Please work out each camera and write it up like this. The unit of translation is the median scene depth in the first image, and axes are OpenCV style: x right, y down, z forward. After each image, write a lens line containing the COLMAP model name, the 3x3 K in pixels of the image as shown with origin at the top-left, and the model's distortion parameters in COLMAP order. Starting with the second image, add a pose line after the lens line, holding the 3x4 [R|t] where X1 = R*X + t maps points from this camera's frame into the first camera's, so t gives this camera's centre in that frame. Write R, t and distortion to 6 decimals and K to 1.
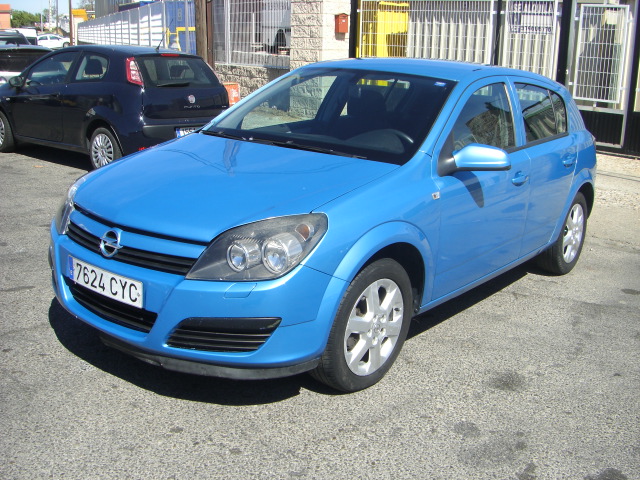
lens RADIAL K [[738.6, 0, 318.1], [0, 738.6, 240.6], [0, 0, 1]] dist [-0.136739, 0.000000]
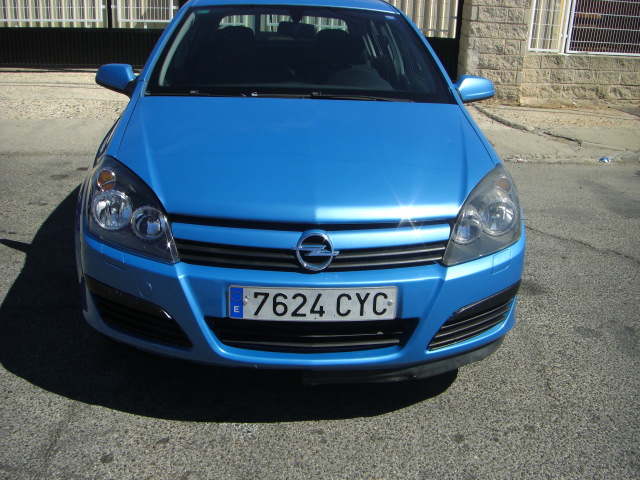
lens RADIAL K [[738.6, 0, 322.6], [0, 738.6, 240.6], [0, 0, 1]] dist [-0.136739, 0.000000]
pose [[0.718745, -0.239029, 0.652894, -0.779687], [0.170699, 0.970971, 0.167564, -0.134449], [-0.673994, -0.008987, 0.738682, 0.447246]]
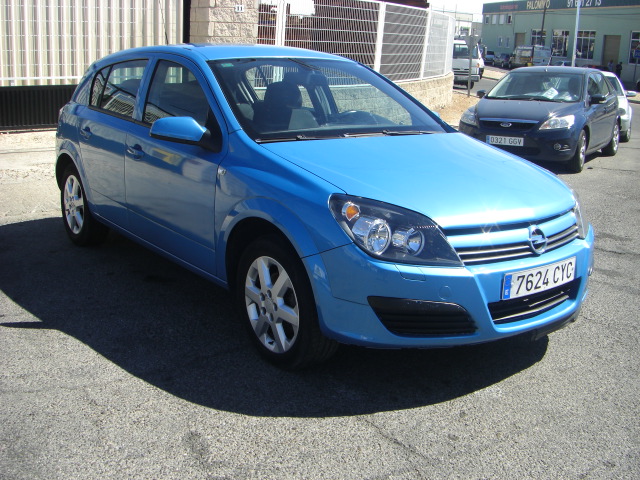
lens RADIAL K [[738.6, 0, 318.9], [0, 738.6, 242.0], [0, 0, 1]] dist [-0.136739, 0.000000]
pose [[0.216442, -0.283278, 0.934295, -1.325292], [0.231837, 0.944519, 0.232670, -0.307156], [-0.948369, 0.166245, 0.270108, 1.032109]]
